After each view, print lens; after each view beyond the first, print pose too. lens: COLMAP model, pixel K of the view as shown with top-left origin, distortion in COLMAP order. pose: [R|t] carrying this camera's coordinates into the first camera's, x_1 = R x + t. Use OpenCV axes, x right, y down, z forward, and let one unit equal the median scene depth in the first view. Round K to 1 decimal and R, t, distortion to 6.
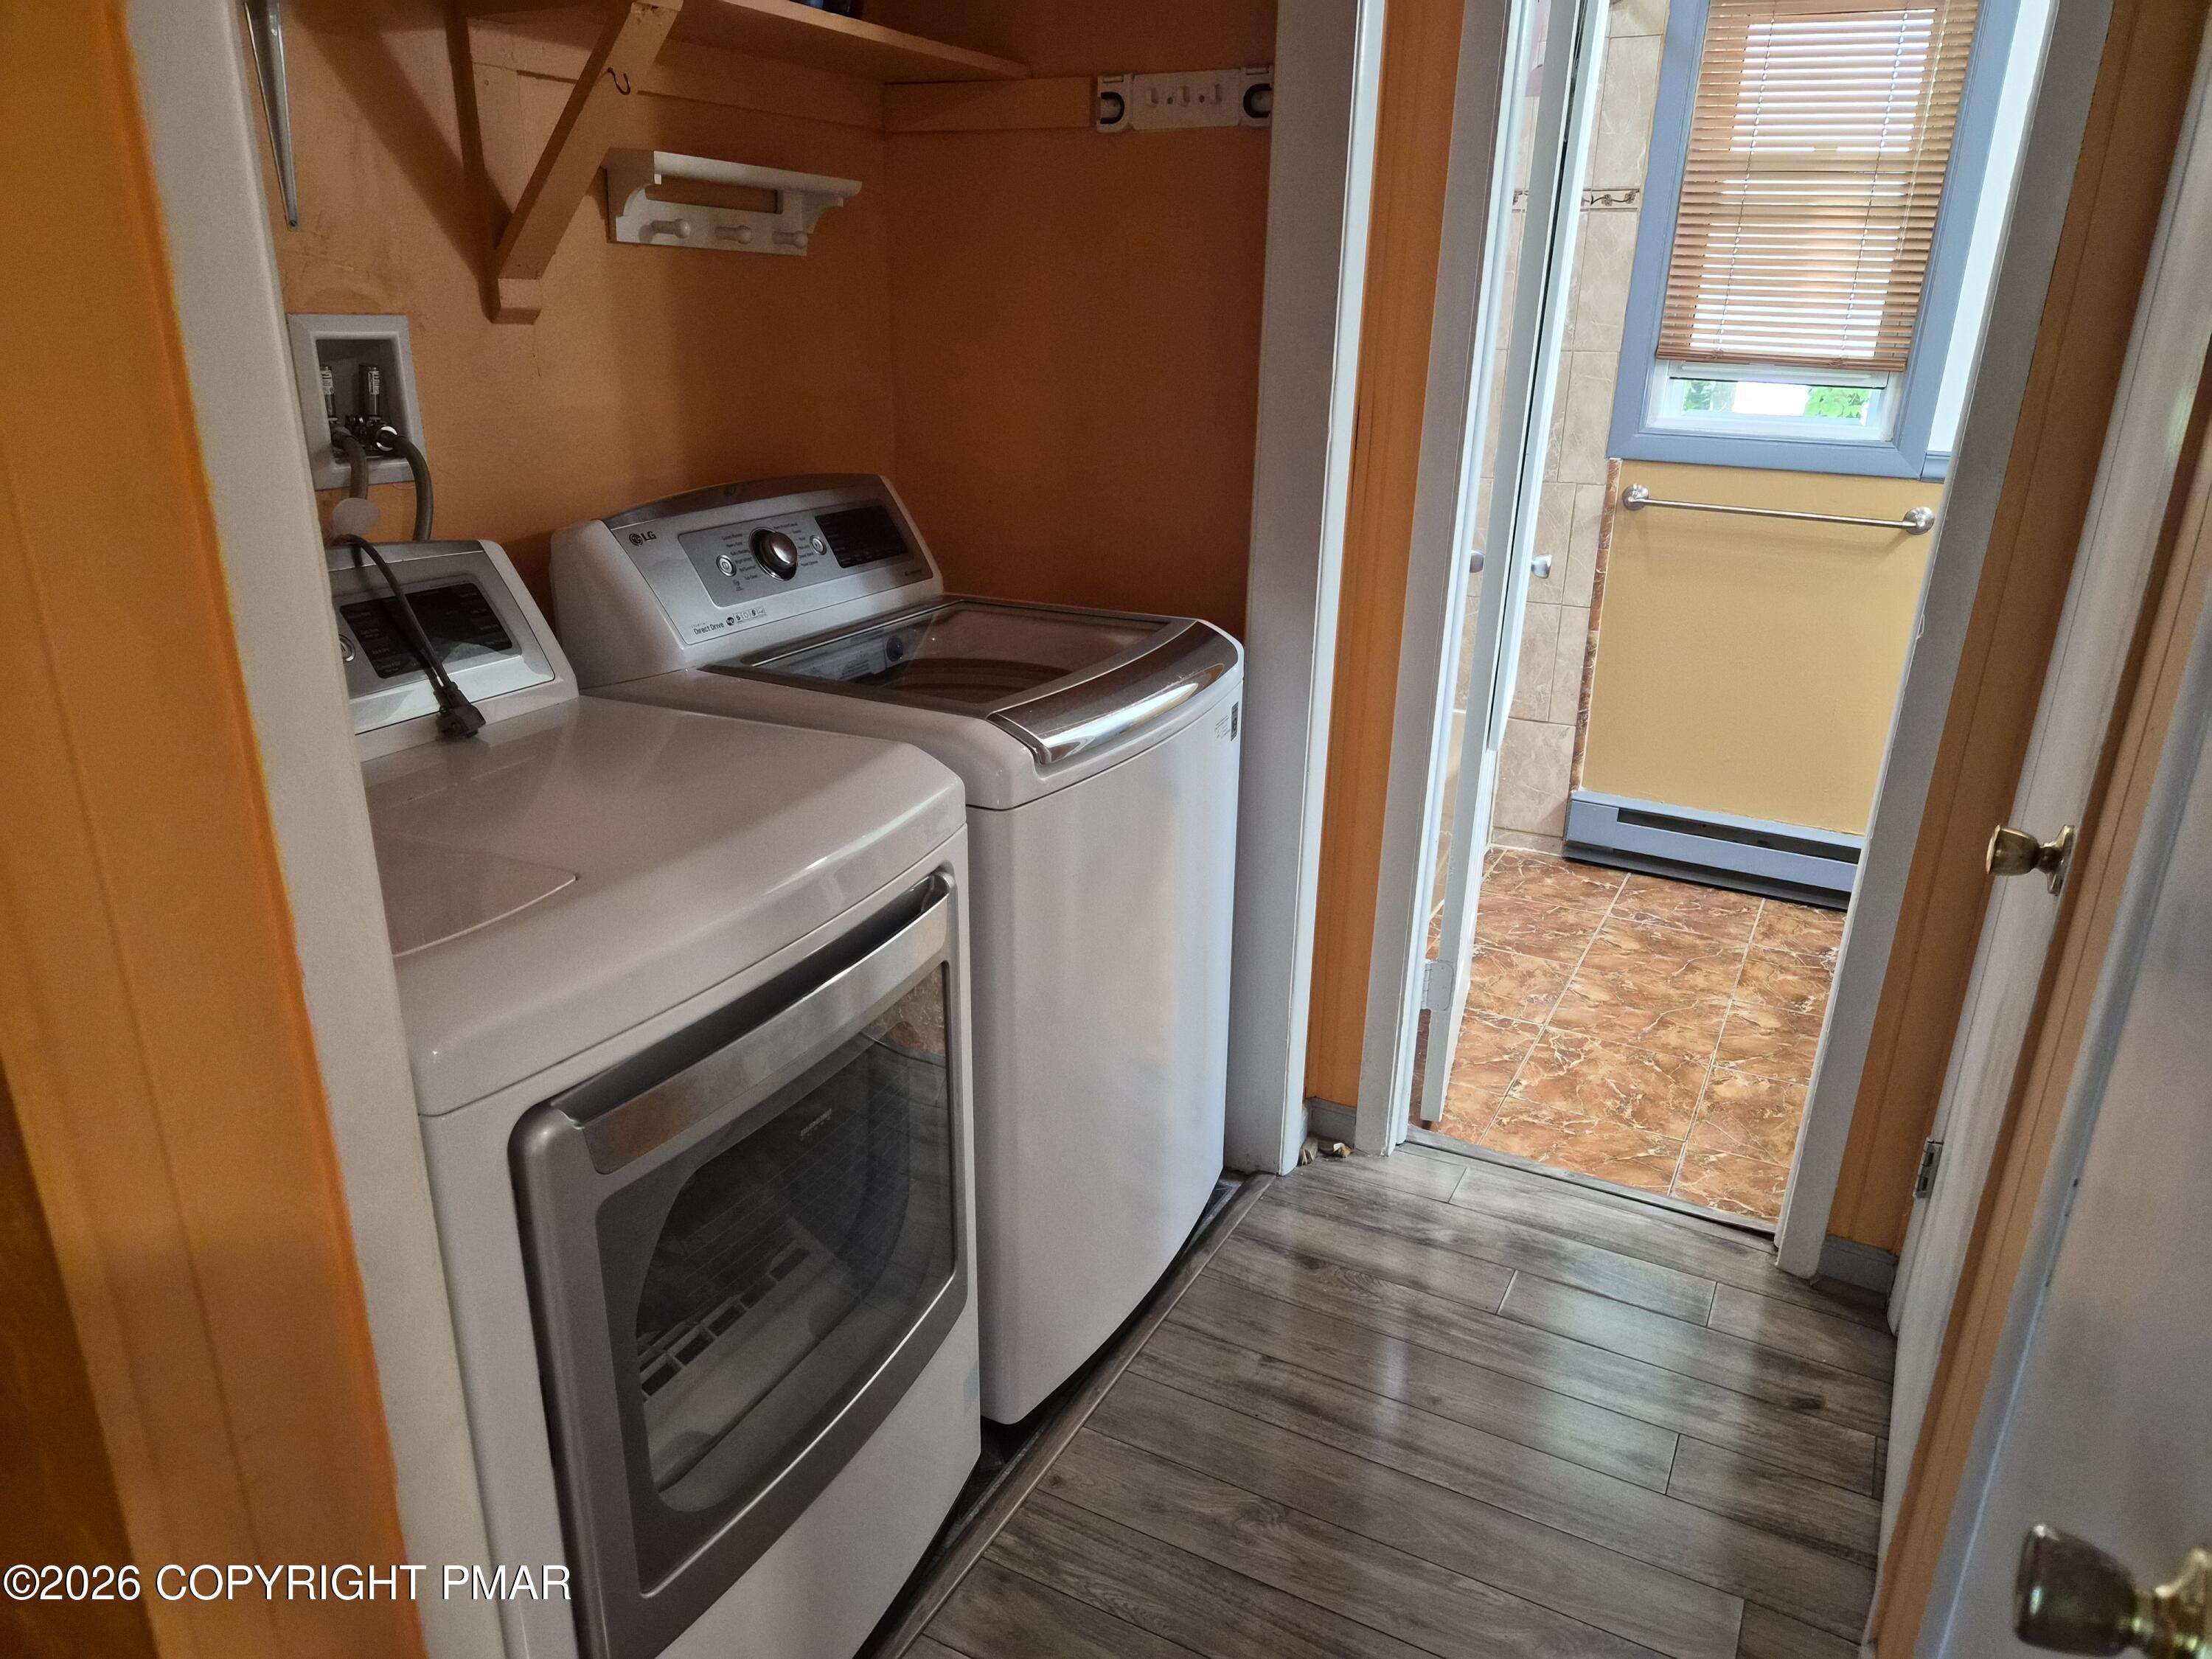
lens RADIAL K [[1498.9, 0, 1114.5], [0, 1498.9, 821.1], [0, 0, 1]] dist [0.057806, -0.048058]
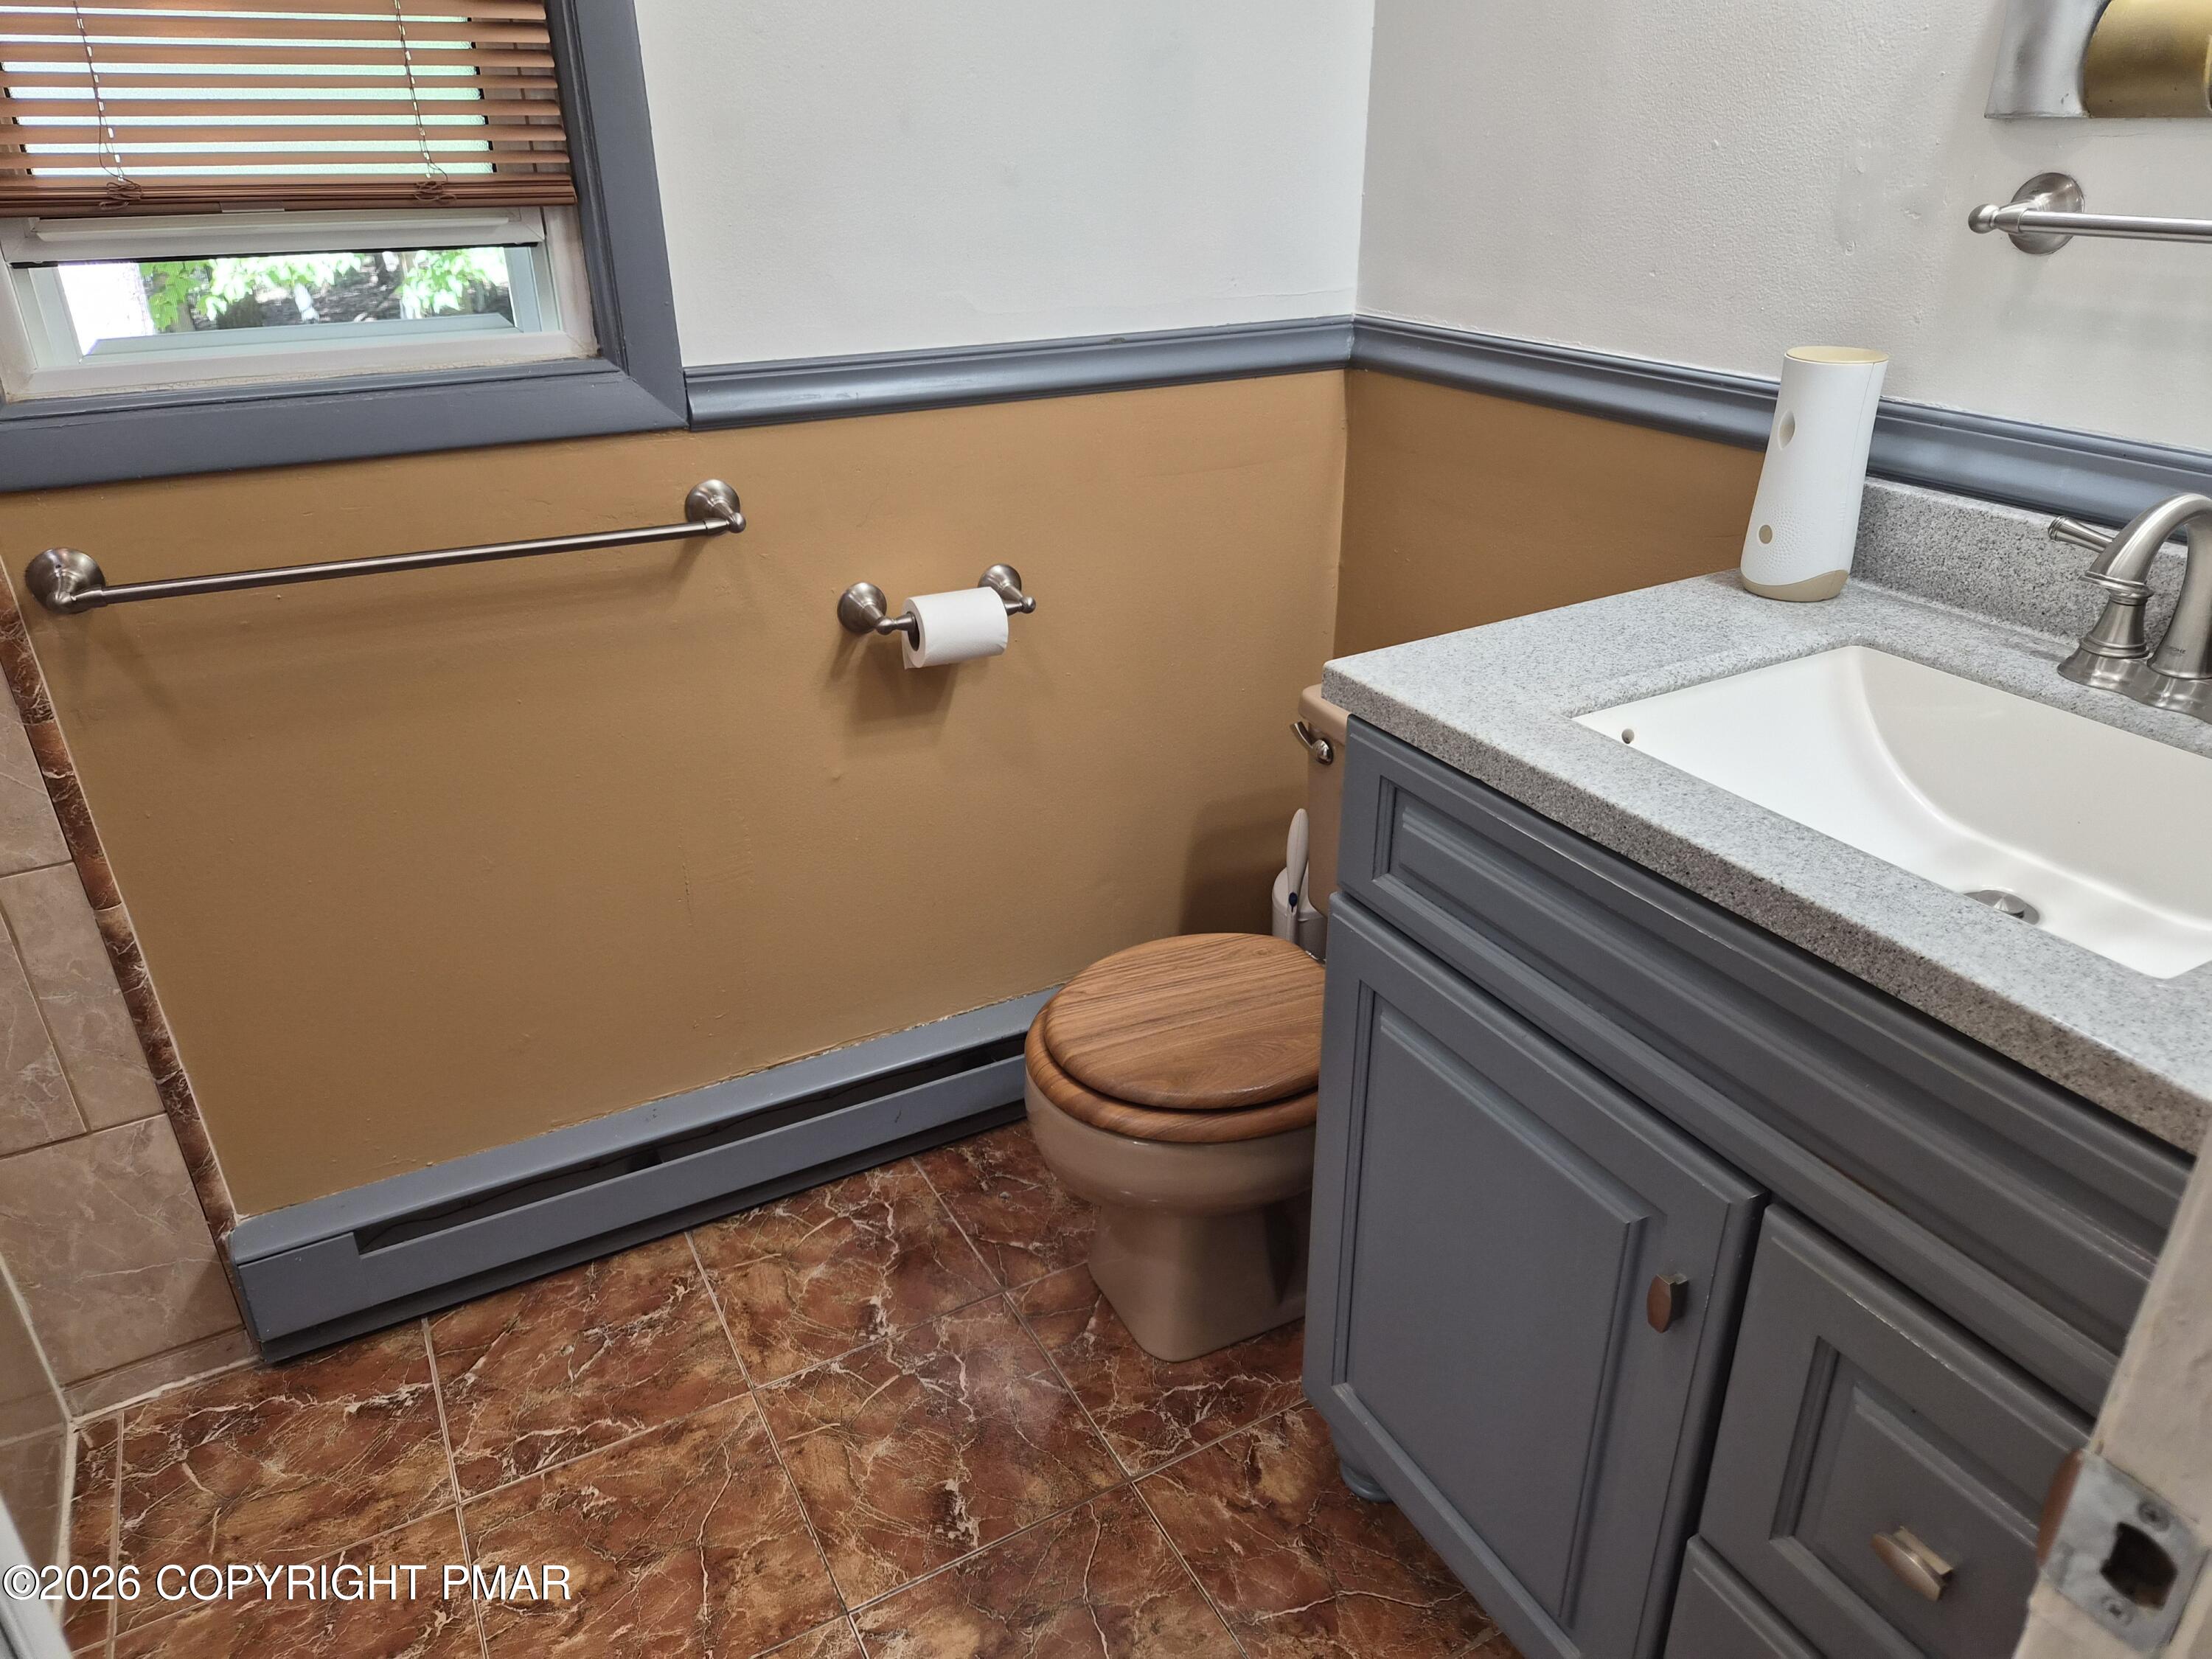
lens RADIAL K [[1498.9, 0, 1090.5], [0, 1498.9, 824.3], [0, 0, 1]] dist [0.057806, -0.048058]
pose [[0.554717, -0.393748, 0.732974, 0.174284], [0.306134, 0.915728, 0.260238, -0.174486], [-0.773674, 0.080030, 0.628510, 0.540779]]
